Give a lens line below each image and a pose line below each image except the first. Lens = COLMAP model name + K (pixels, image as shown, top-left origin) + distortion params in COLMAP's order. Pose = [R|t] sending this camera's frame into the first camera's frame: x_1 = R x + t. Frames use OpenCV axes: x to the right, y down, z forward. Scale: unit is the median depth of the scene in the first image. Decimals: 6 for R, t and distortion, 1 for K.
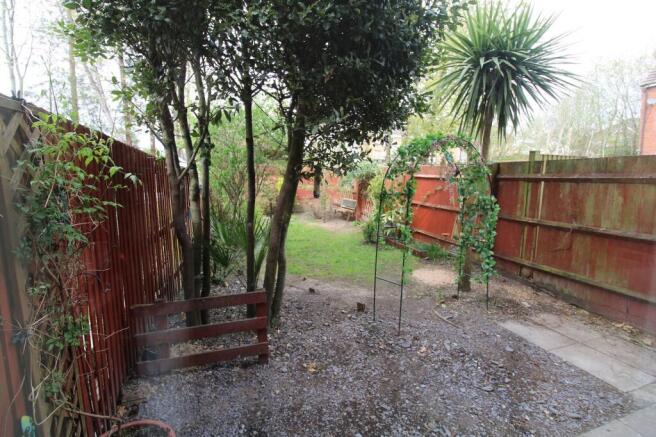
lens RADIAL K [[304.2, 0, 328.6], [0, 304.2, 211.8], [0, 0, 1]] dist [0.000478, -0.013434]
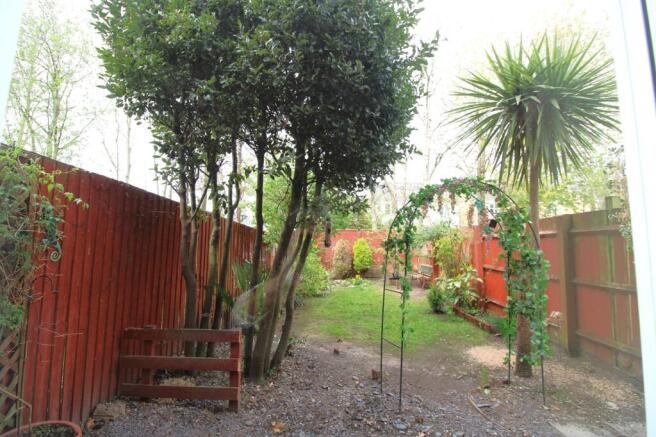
lens RADIAL K [[304.2, 0, 328.6], [0, 304.2, 211.8], [0, 0, 1]] dist [0.000478, -0.013434]
pose [[0.943722, -0.023314, -0.329917, 0.283340], [-0.052262, 0.974469, -0.218356, 0.055649], [0.326584, 0.223310, 0.918409, 0.057722]]
